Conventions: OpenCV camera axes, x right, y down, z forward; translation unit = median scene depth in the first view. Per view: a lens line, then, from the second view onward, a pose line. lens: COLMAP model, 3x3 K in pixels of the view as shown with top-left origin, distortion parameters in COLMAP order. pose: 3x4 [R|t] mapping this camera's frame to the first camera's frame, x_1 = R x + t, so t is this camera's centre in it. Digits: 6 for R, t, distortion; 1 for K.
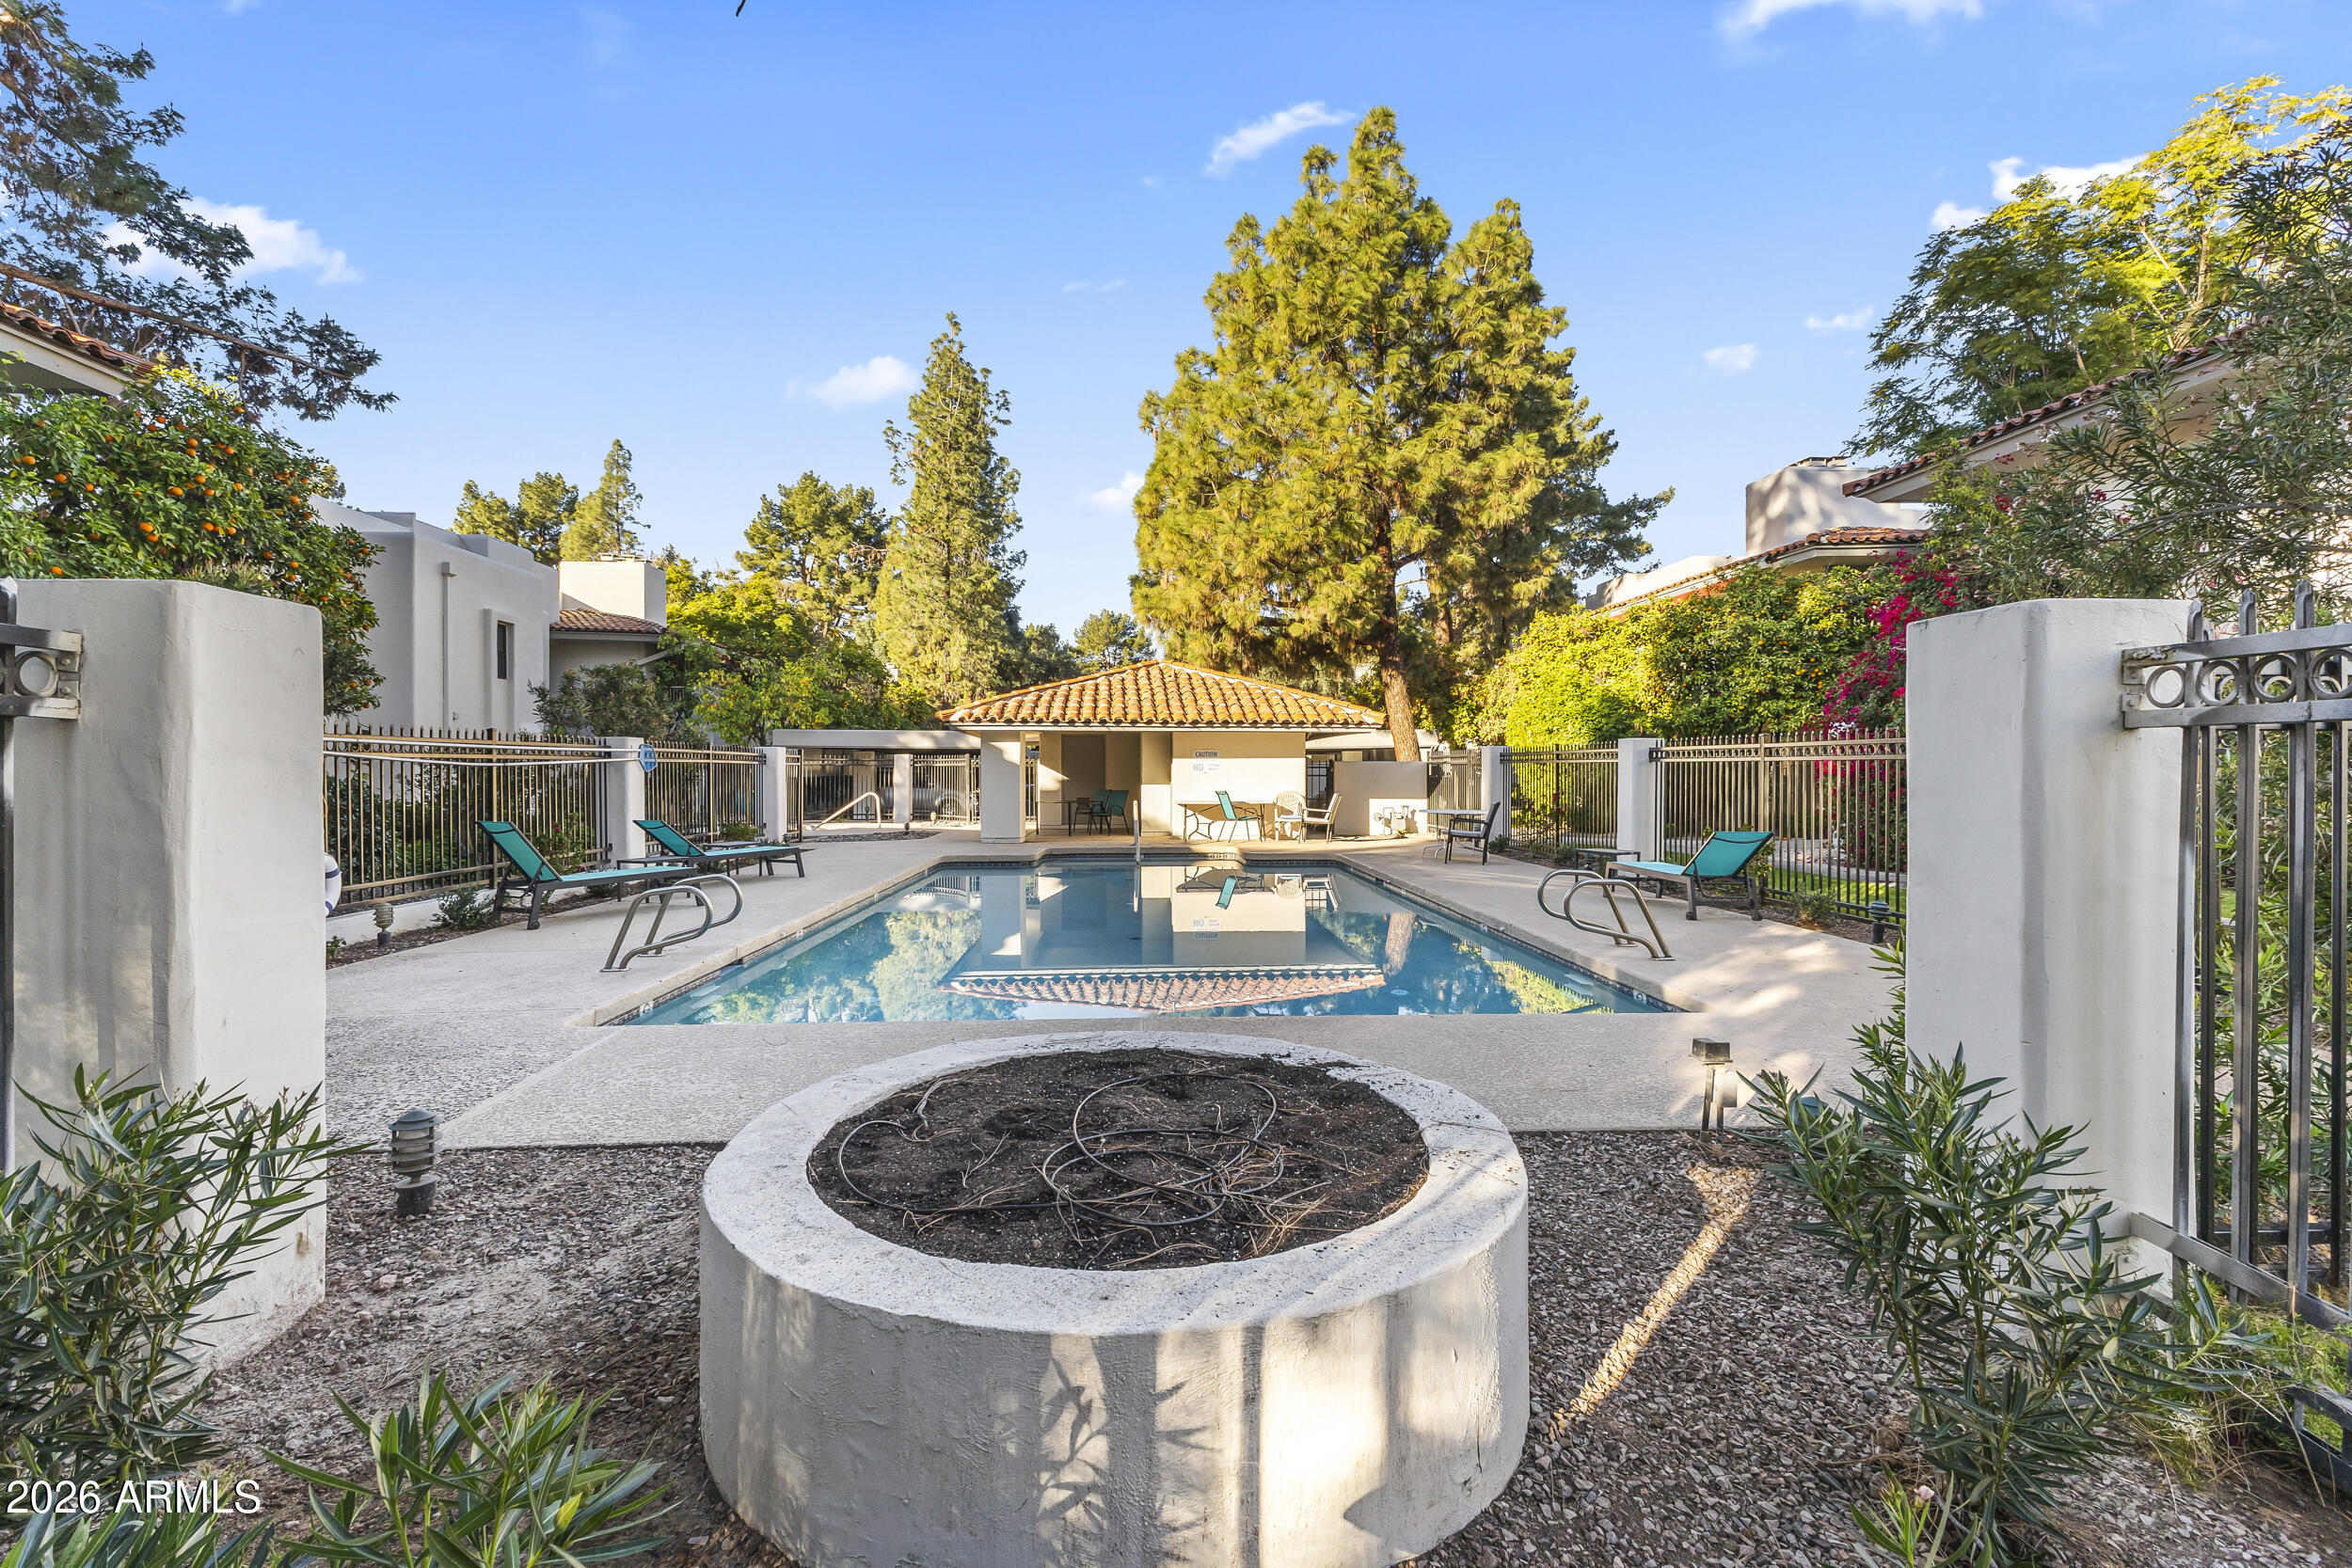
lens RADIAL K [[1009.2, 0, 1178.3], [0, 1009.2, 781.0], [0, 0, 1]] dist [-0.000838, -0.000280]
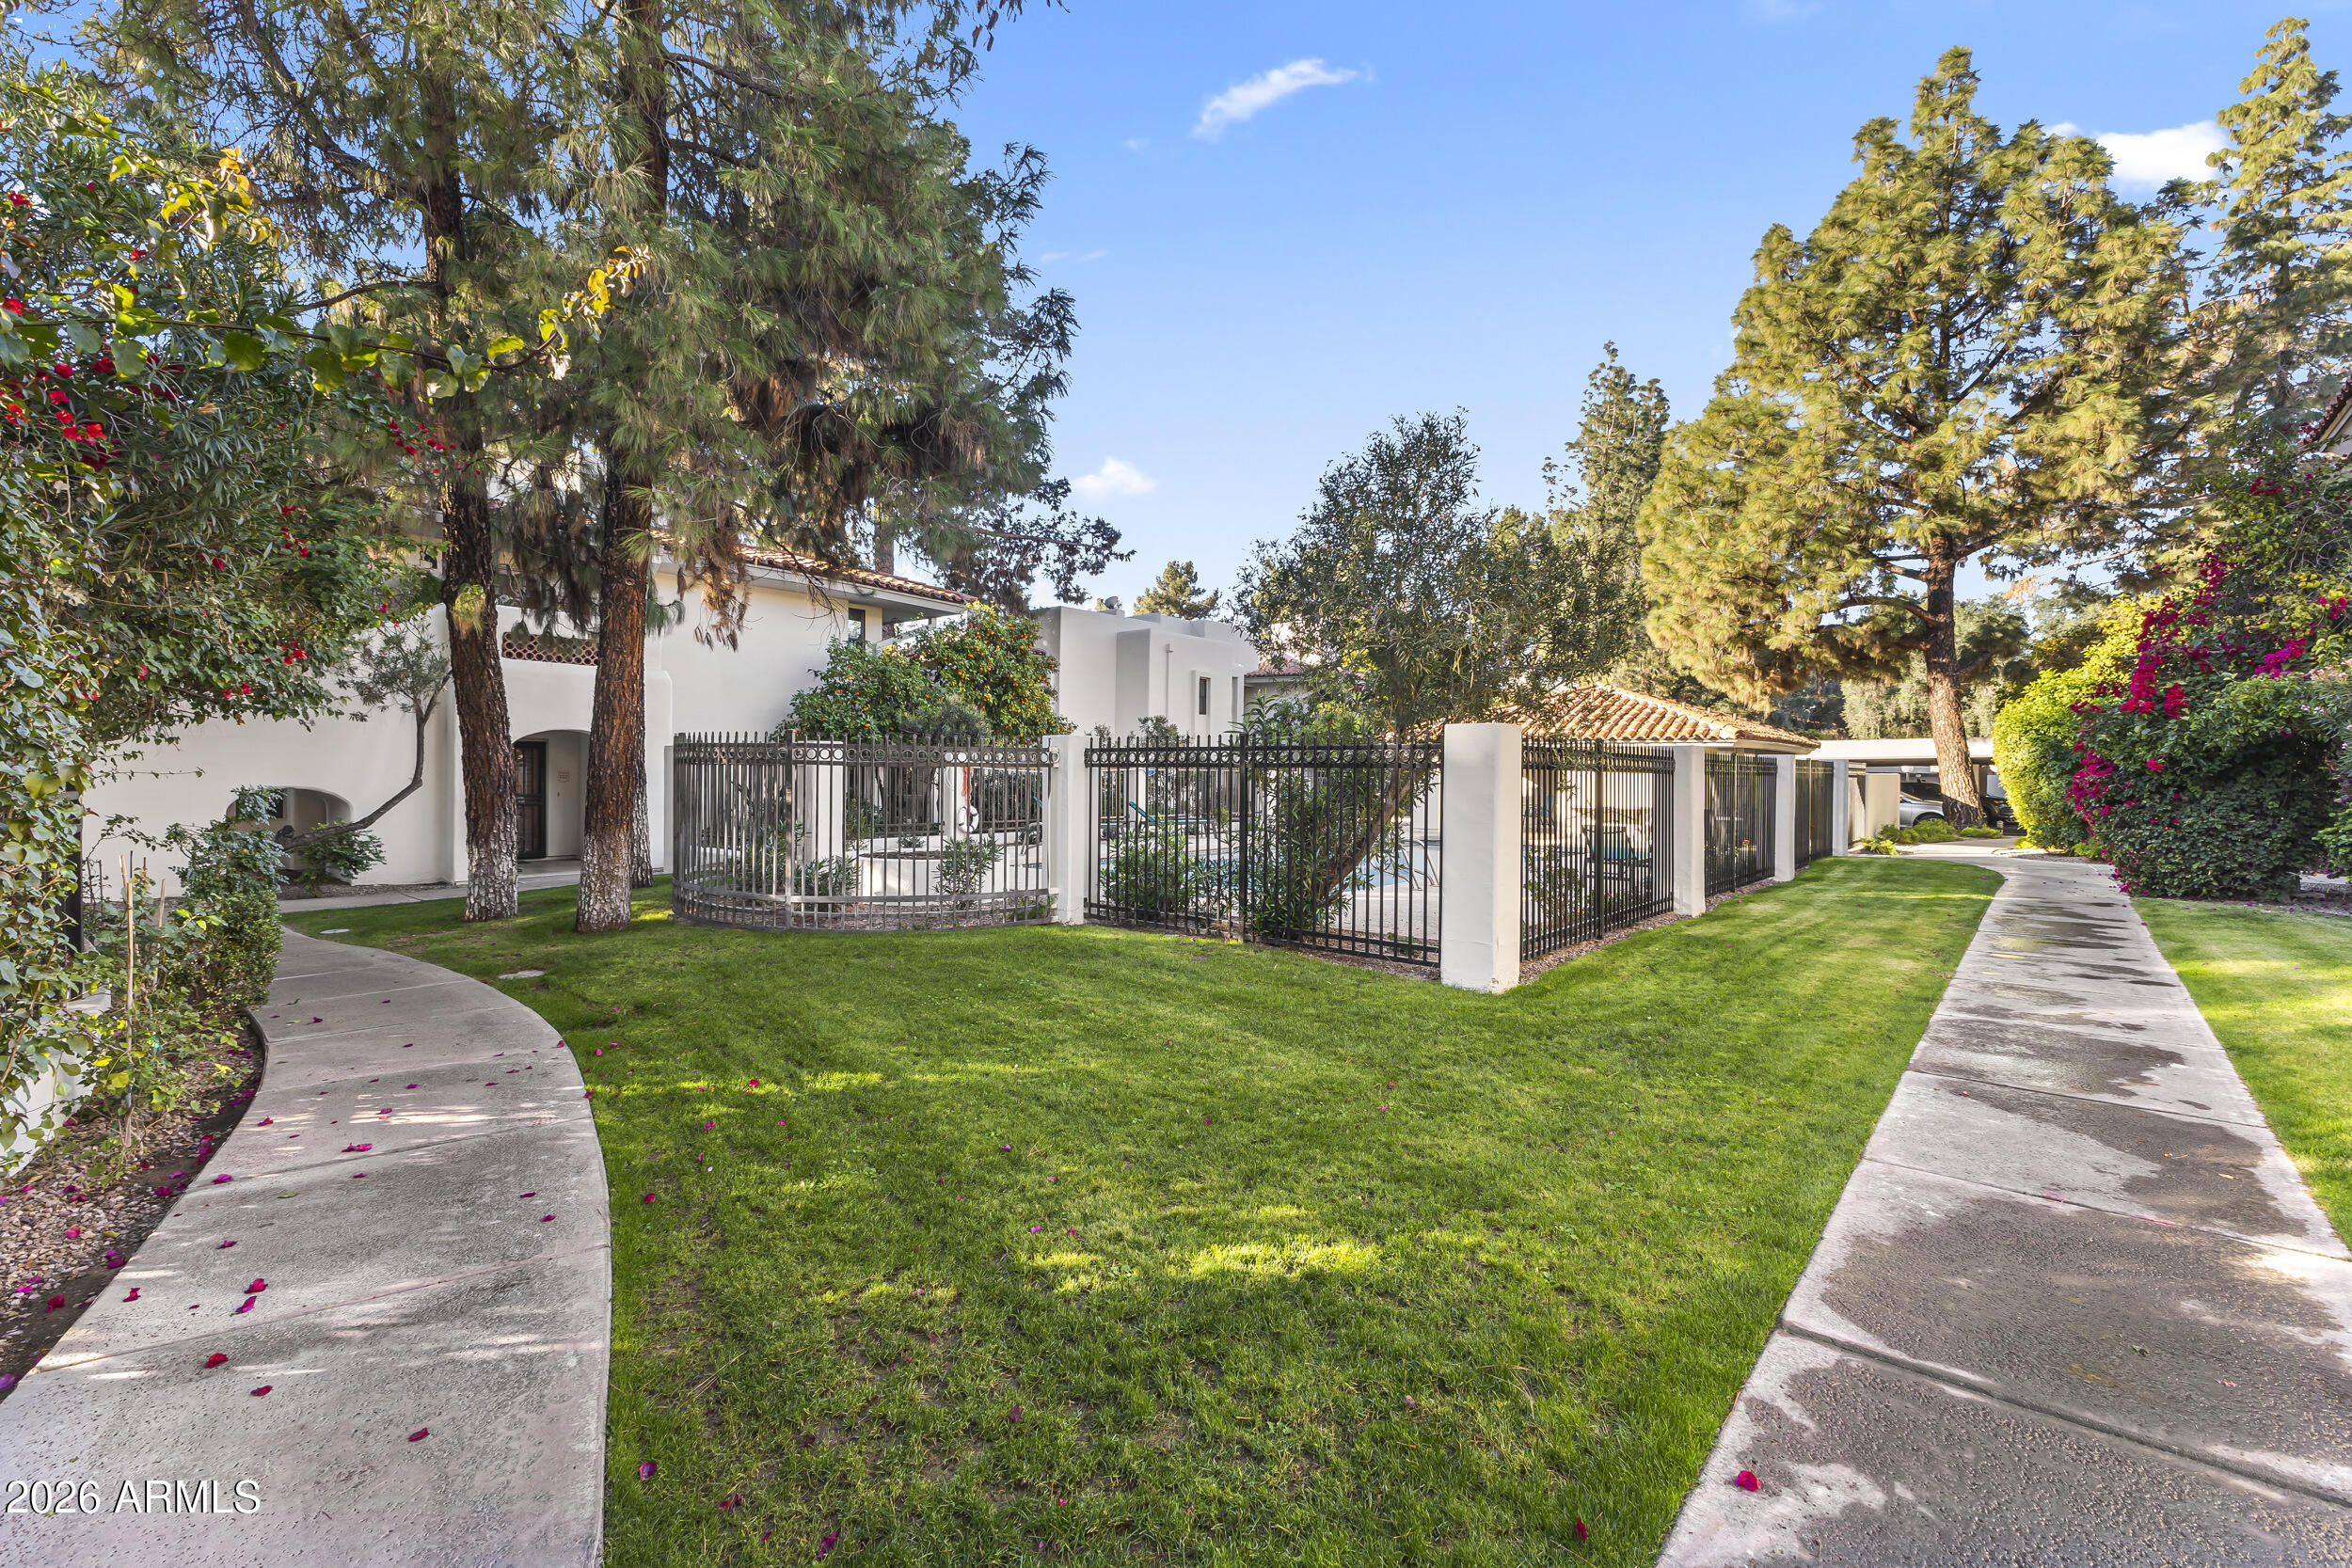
lens RADIAL K [[1009.2, 0, 1171.7], [0, 1009.2, 780.4], [0, 0, 1]] dist [-0.000838, -0.000280]
pose [[0.724529, 0.012250, -0.689135, 0.468543], [-0.016522, 0.999863, 0.000403, -0.001068], [0.689046, 0.011094, 0.724633, -0.188272]]
